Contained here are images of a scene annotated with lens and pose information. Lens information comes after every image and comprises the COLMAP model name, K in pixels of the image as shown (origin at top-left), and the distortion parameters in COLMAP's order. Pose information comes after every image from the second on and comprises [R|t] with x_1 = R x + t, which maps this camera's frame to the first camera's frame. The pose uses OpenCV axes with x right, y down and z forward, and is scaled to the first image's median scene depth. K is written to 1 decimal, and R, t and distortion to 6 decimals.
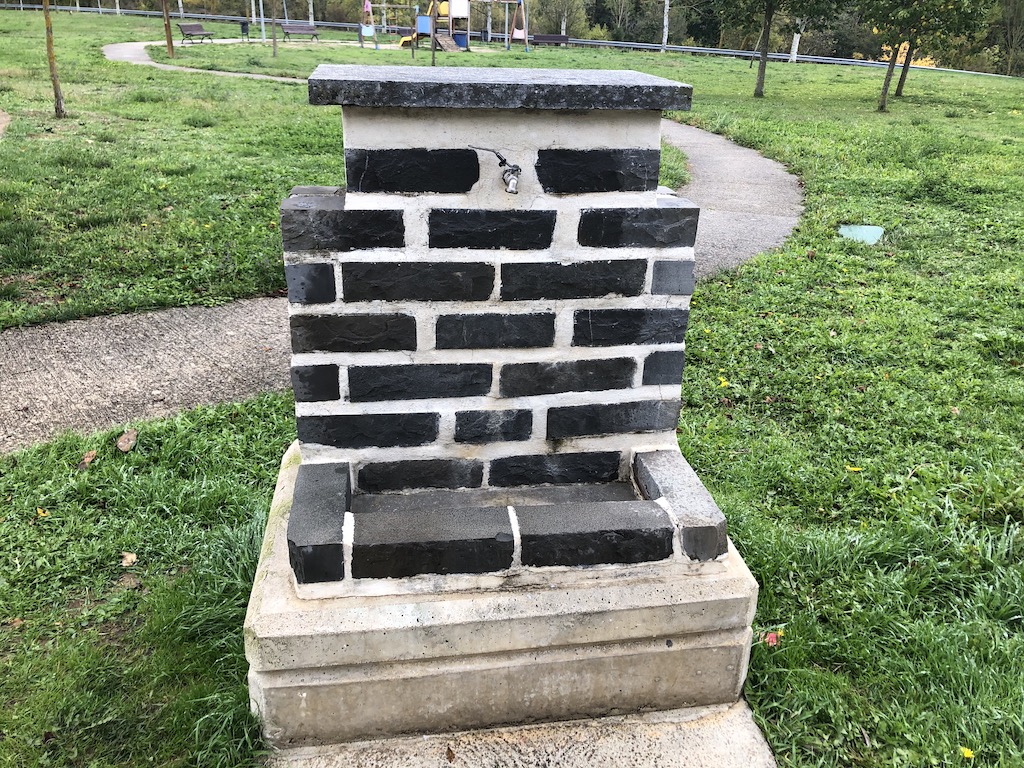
lens RADIAL K [[813.8, 0, 511.0], [0, 813.8, 370.5], [0, 0, 1]] dist [0.054601, -0.001713]
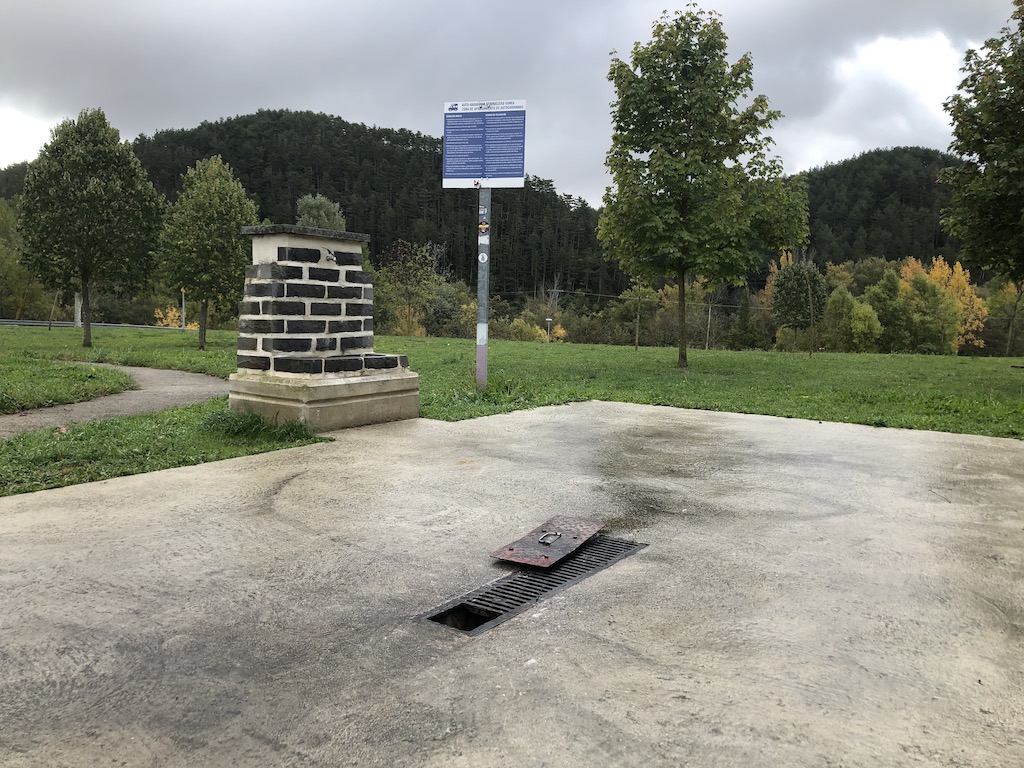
lens RADIAL K [[824.1, 0, 512.0], [0, 824.1, 384.0], [0, 0, 1]] dist [-0.005202, -0.003202]
pose [[0.685359, -0.076588, 0.724167, -1.788395], [0.283364, 0.944124, -0.168329, 0.927430], [-0.670811, 0.320568, 0.668766, -1.418114]]
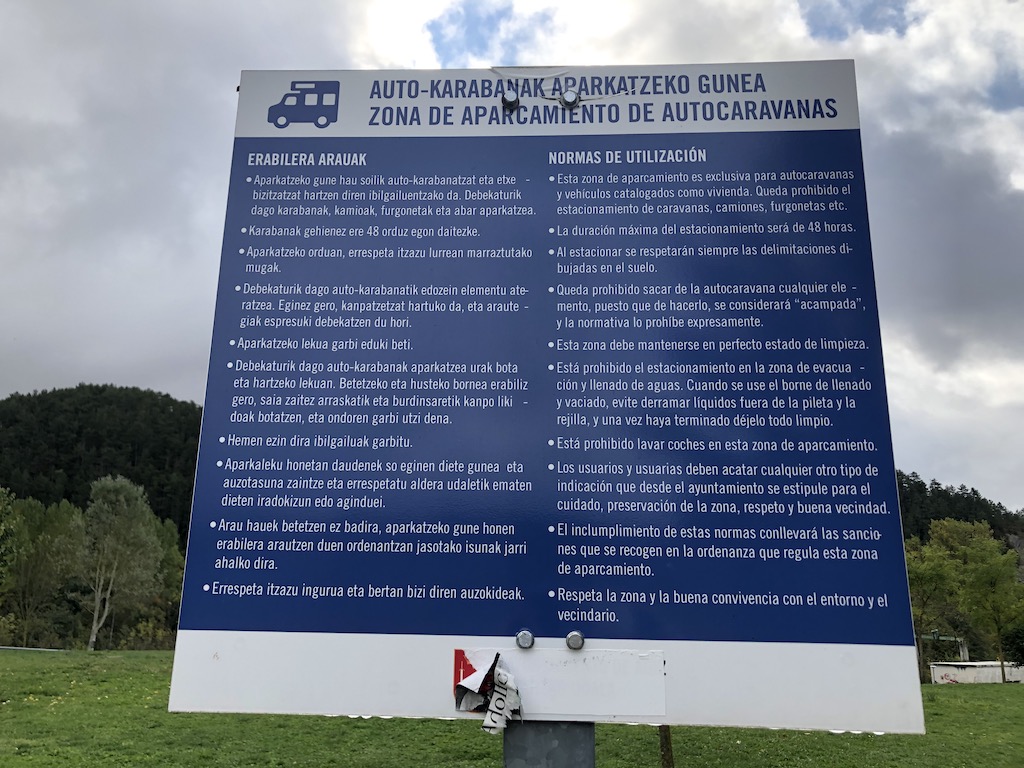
lens RADIAL K [[824.1, 0, 512.0], [0, 824.1, 384.0], [0, 0, 1]] dist [-0.005202, -0.003202]
pose [[0.527501, 0.193844, 0.827144, -1.568403], [0.334791, 0.847401, -0.412100, 0.785176], [-0.780805, 0.494304, 0.382108, -1.220326]]
